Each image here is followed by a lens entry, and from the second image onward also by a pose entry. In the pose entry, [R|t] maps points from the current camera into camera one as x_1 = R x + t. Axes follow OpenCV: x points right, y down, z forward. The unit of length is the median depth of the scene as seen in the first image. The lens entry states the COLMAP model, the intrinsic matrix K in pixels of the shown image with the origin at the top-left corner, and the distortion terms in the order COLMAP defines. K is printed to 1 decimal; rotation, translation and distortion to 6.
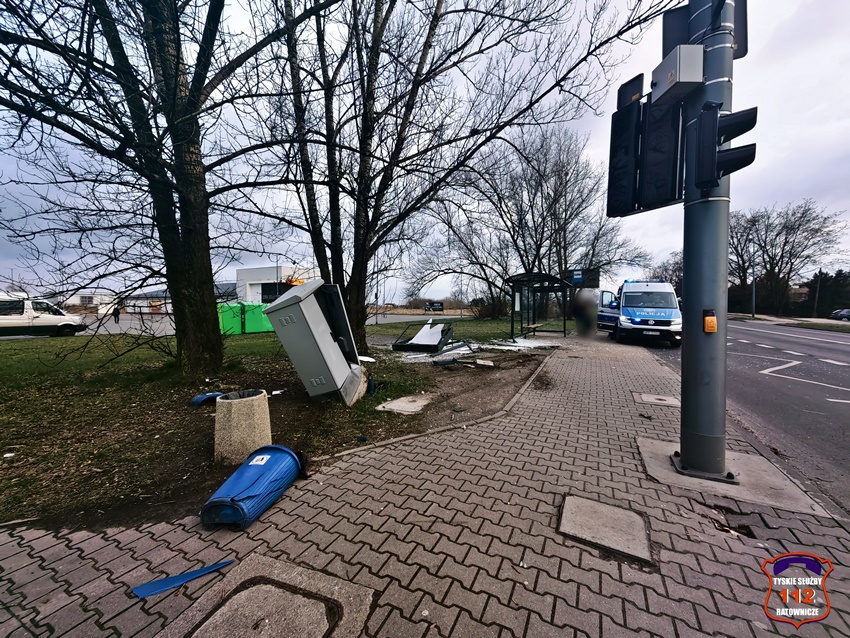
lens RADIAL K [[327.2, 0, 425.0], [0, 327.2, 319.0], [0, 0, 1]] dist [0.002426, 0.000334]
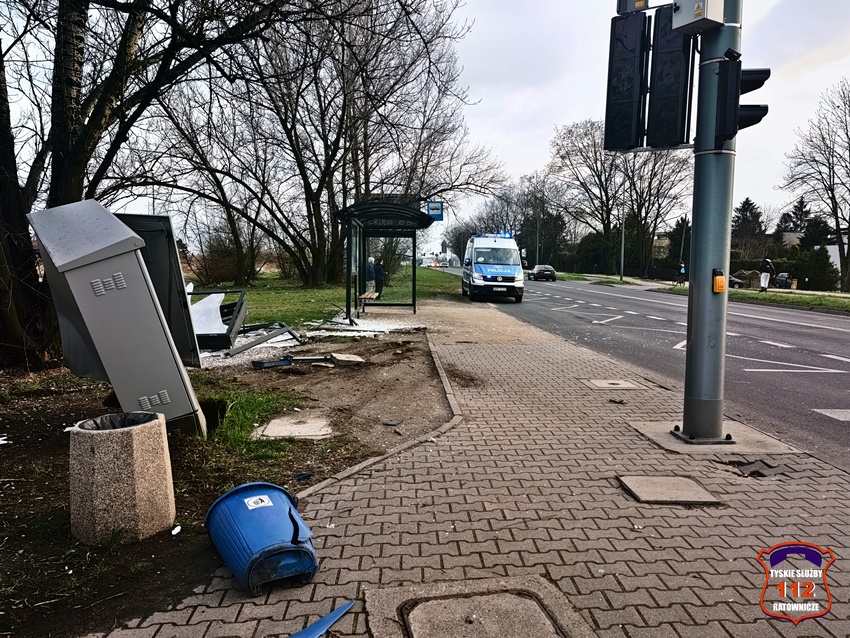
lens RADIAL K [[668.7, 0, 426.3], [0, 668.7, 331.0], [0, 0, 1]] dist [0.009640, 0.000800]
pose [[0.863883, -0.040392, 0.502070, -0.815053], [0.006171, 0.997553, 0.069636, 0.011259], [-0.503654, -0.057059, 0.862019, -0.252220]]
